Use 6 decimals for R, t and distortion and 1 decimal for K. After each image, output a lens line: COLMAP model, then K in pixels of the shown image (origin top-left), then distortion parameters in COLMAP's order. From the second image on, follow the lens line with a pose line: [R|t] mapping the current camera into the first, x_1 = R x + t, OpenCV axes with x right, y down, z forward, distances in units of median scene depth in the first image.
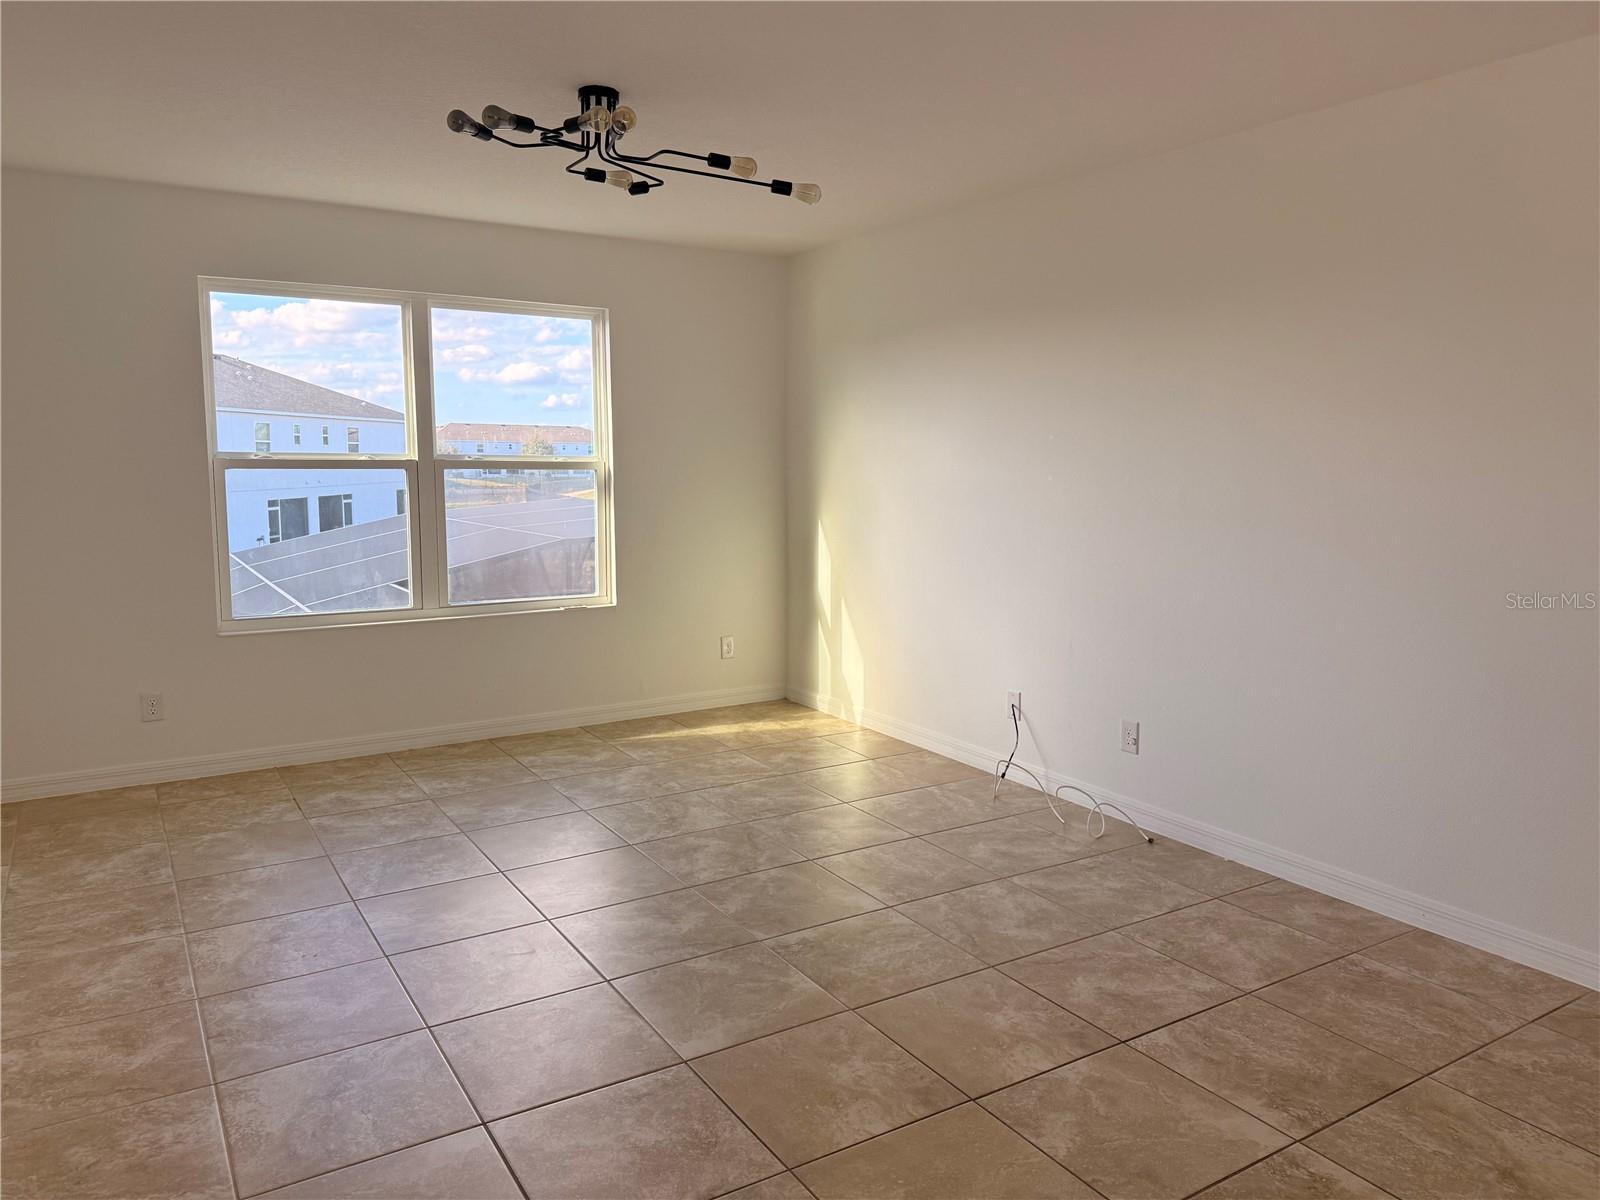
lens RADIAL K [[1137.9, 0, 792.8], [0, 1137.9, 592.9], [0, 0, 1]] dist [0.111648, -0.160560]
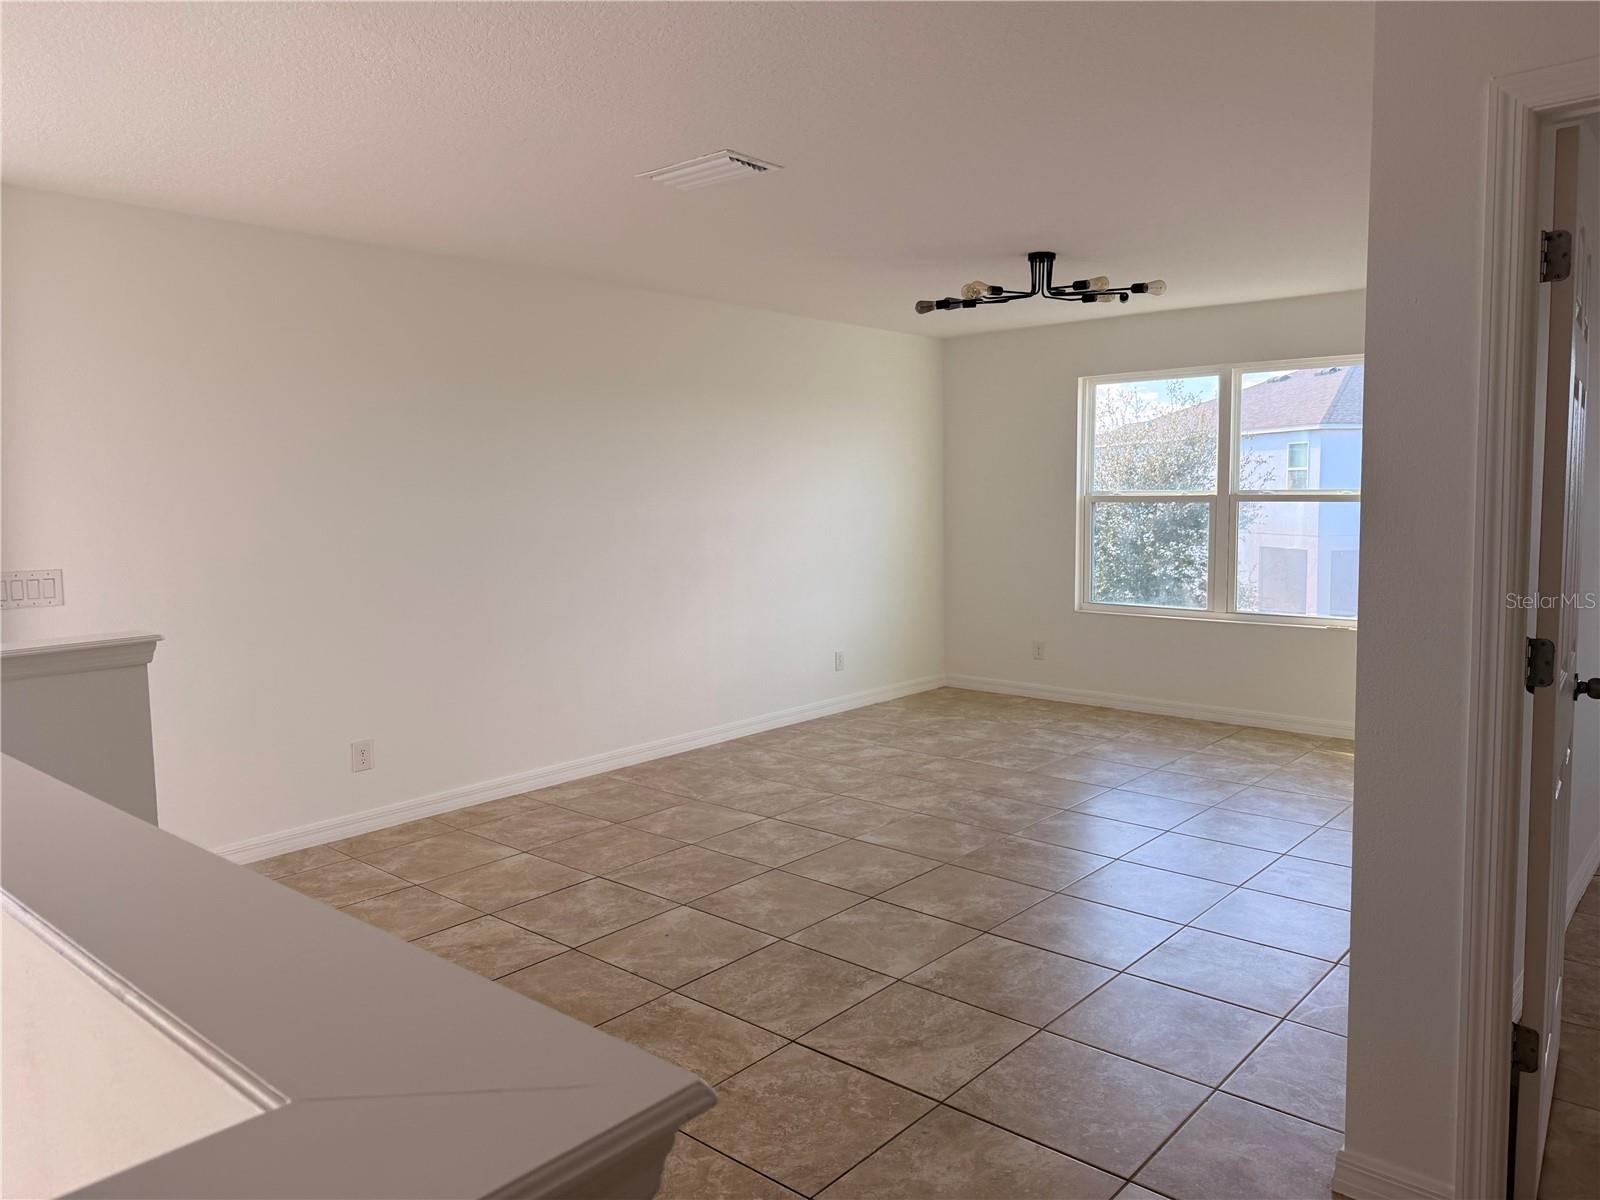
lens RADIAL K [[1137.9, 0, 792.8], [0, 1137.9, 592.9], [0, 0, 1]] dist [0.111648, -0.160560]
pose [[0.273464, 0.087377, -0.957905, 1.228248], [-0.111423, 0.992039, 0.058682, -0.046919], [0.955407, 0.090685, 0.281023, 0.313640]]
